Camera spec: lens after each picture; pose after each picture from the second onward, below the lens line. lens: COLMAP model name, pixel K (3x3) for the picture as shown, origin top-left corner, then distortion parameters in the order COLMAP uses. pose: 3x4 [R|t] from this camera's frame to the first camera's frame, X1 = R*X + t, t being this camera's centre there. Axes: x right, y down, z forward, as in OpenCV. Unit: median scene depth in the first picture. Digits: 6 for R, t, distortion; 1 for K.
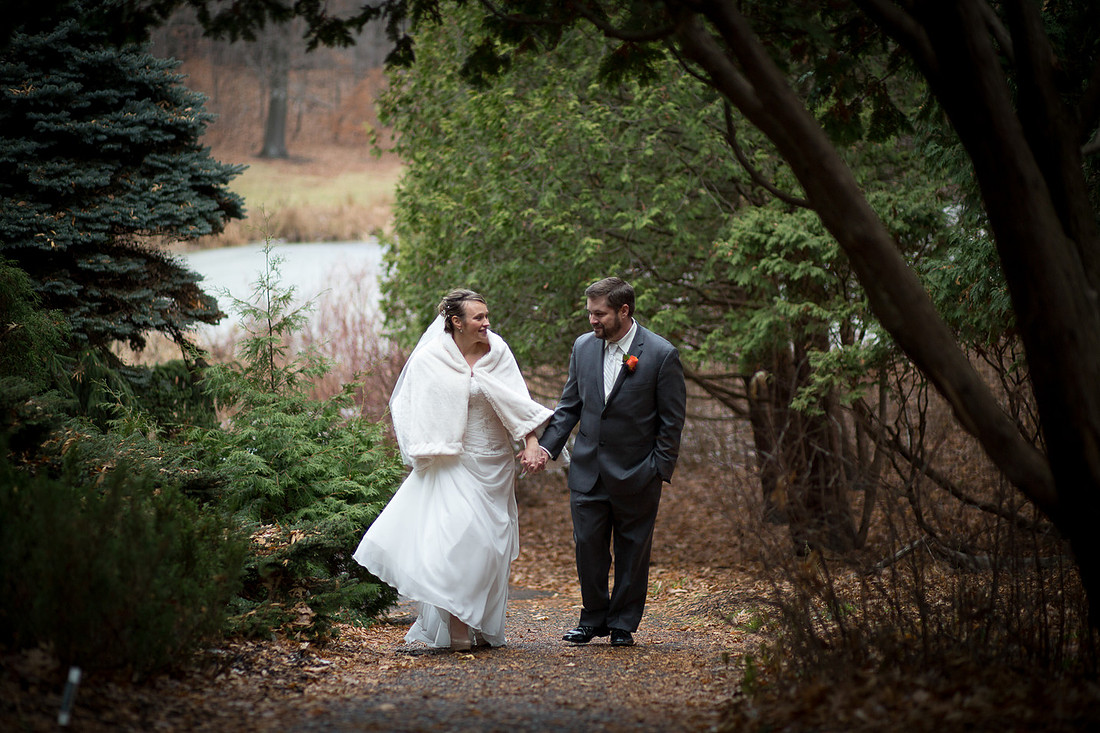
lens RADIAL K [[3133.1, 0, 550.0], [0, 3133.1, 366.5], [0, 0, 1]] dist [-0.063264, -1.307784]
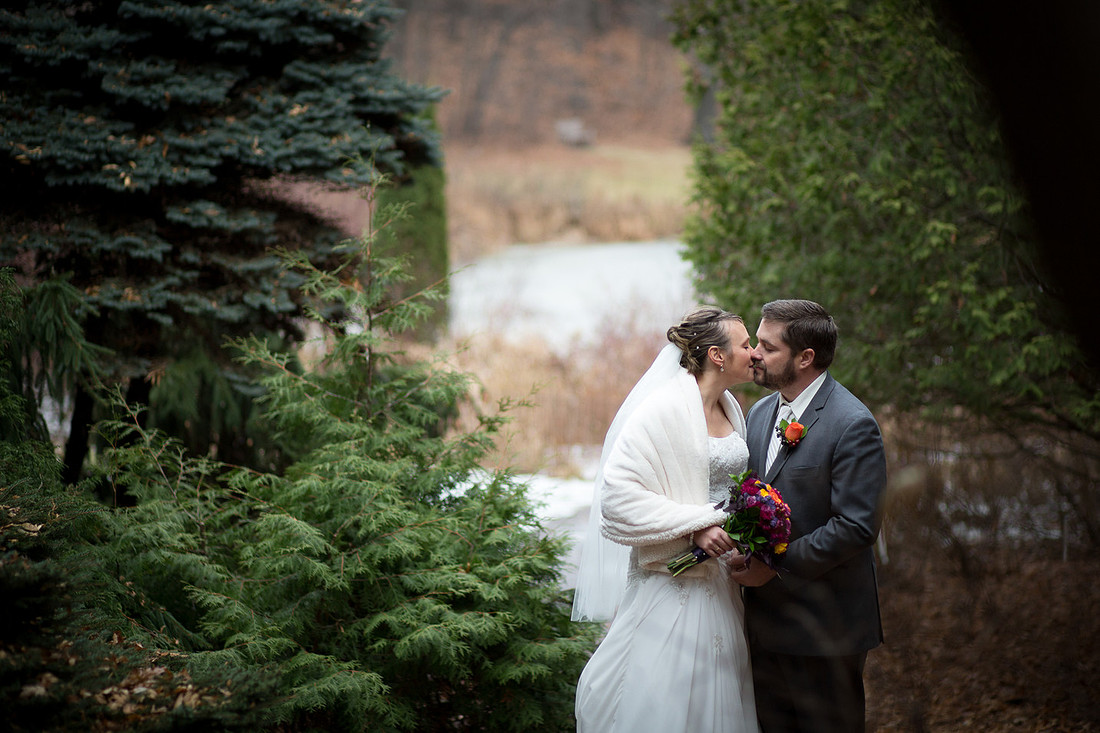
lens RADIAL K [[3133.1, 0, 550.0], [0, 3133.1, 366.5], [0, 0, 1]] dist [-0.063264, -1.307784]
pose [[0.983825, 0.063982, -0.167315, 0.046520], [-0.065139, 0.997875, -0.001427, -0.003948], [0.166868, 0.012303, 0.985902, 0.337580]]
